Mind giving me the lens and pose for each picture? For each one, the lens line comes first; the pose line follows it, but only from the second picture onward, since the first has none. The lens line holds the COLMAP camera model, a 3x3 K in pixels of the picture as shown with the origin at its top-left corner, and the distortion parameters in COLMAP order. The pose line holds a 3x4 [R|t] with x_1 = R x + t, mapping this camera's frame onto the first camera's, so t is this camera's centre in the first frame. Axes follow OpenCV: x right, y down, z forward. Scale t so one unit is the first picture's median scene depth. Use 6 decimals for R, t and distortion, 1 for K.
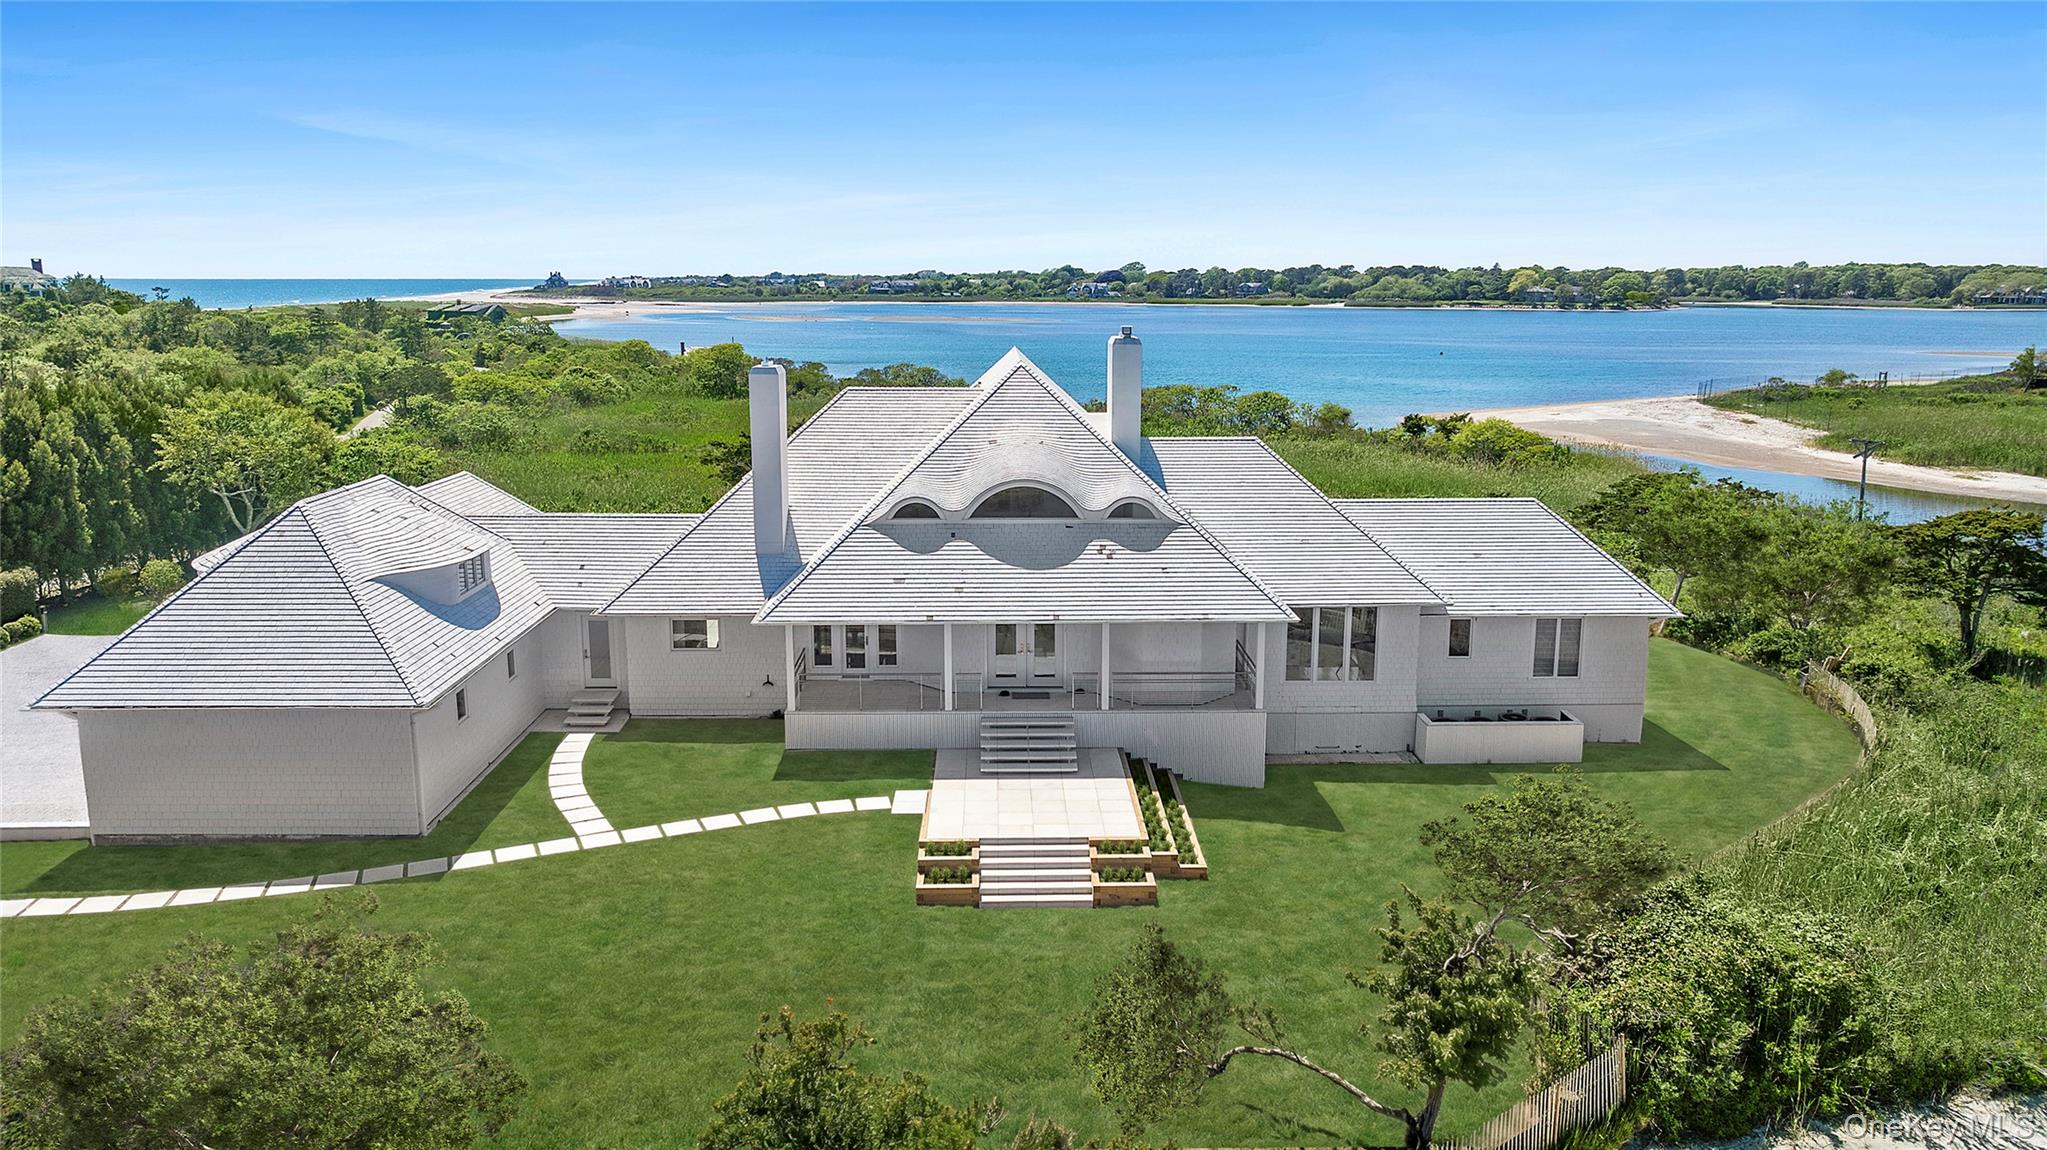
lens RADIAL K [[1523.6, 0, 1079.0], [0, 1523.6, 574.6], [0, 0, 1]] dist [-0.008836, -0.001585]
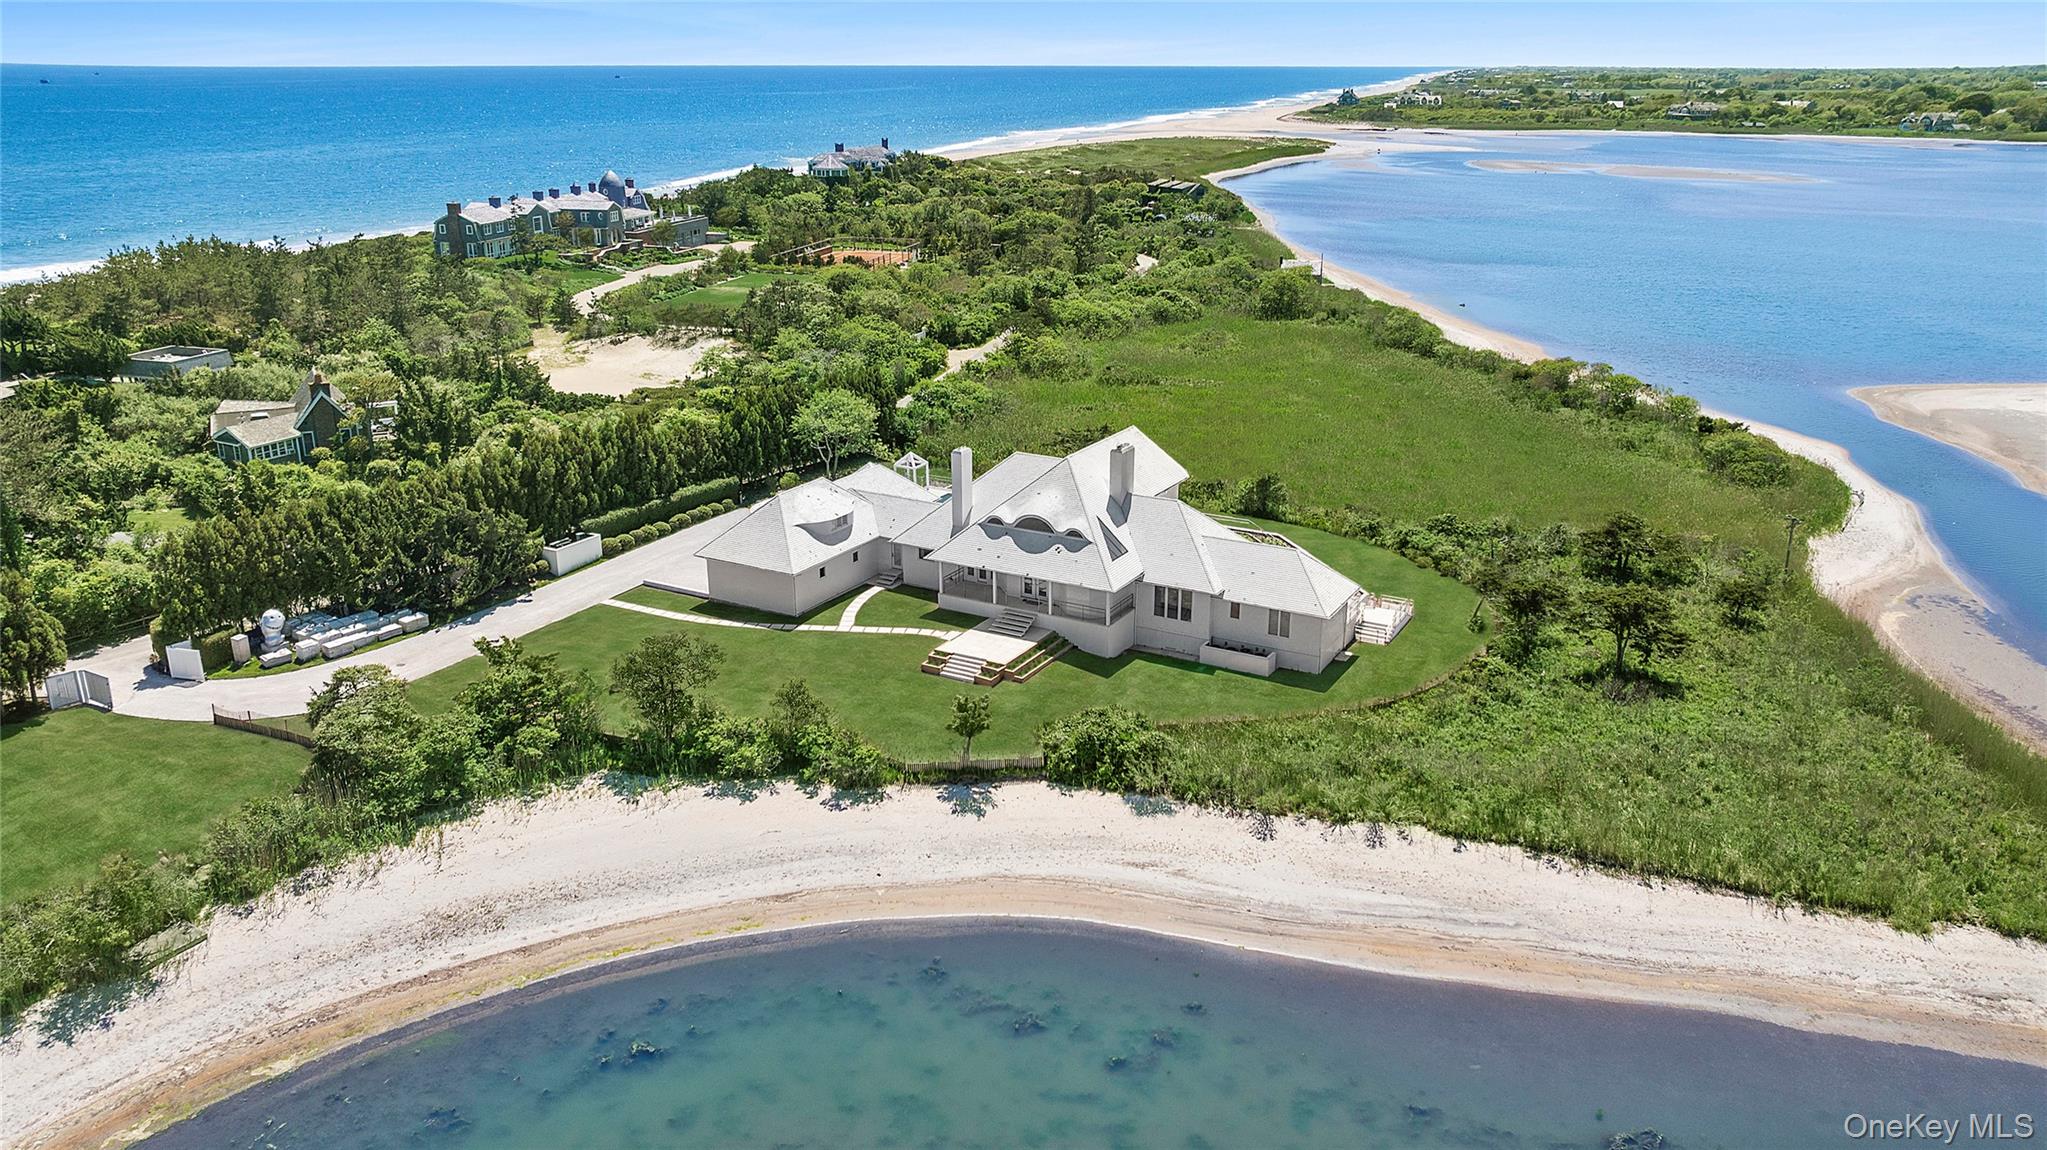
lens RADIAL K [[1523.6, 0, 1079.0], [0, 1523.6, 574.6], [0, 0, 1]] dist [-0.008836, -0.001585]
pose [[0.874440, 0.165406, -0.456066, 1.072251], [-0.109059, 0.983042, 0.147426, -0.312415], [0.472717, -0.079177, 0.877650, -1.029696]]
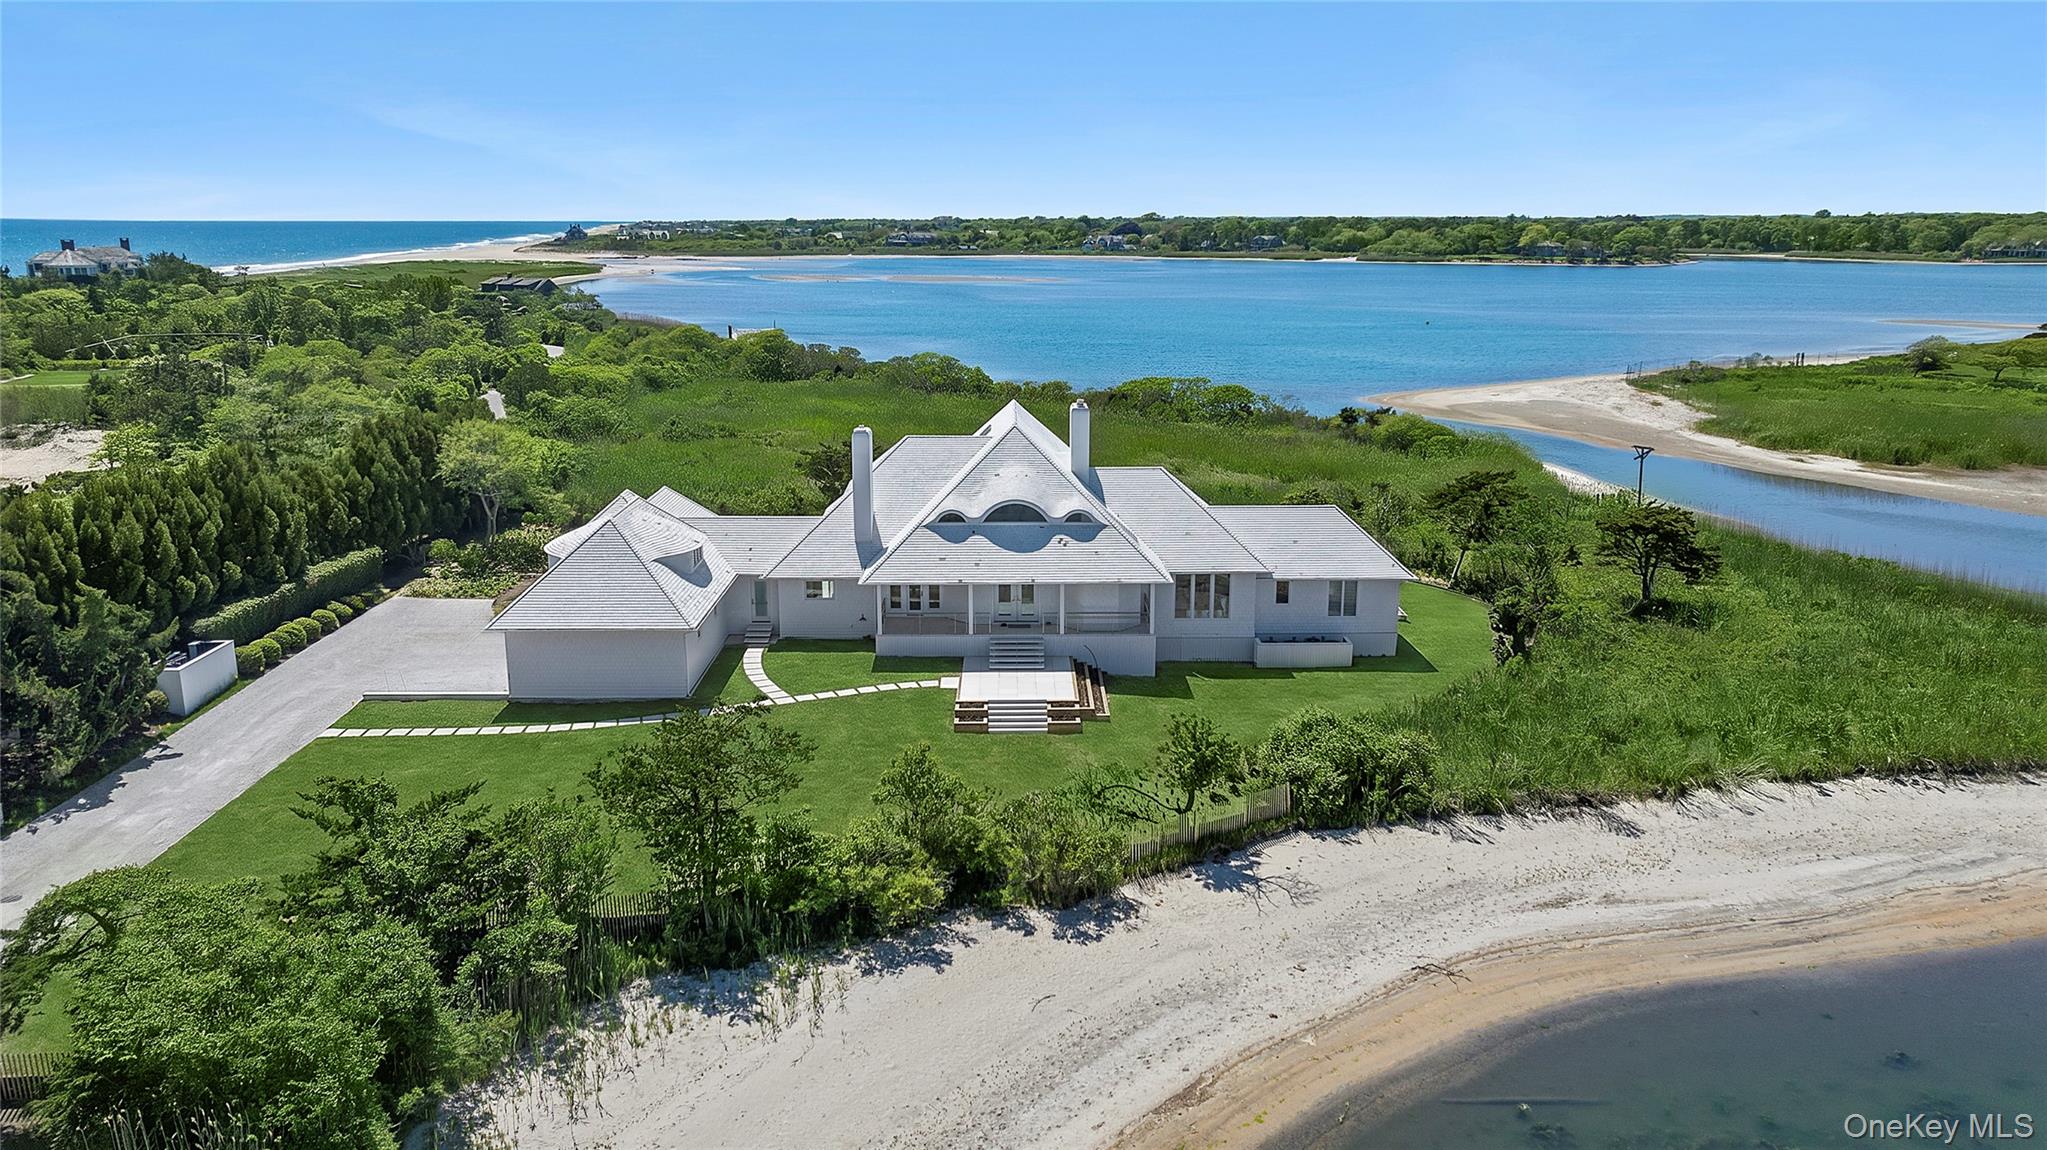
lens RADIAL K [[1517.0, 0, 1122.7], [0, 1517.0, 572.6], [0, 0, 1]] dist [-0.014107, -0.003572]
pose [[0.999840, 0.001248, 0.017818, 0.050599], [-0.001818, 0.999486, 0.032007, -0.032928], [-0.017769, -0.032034, 0.999329, -0.655296]]
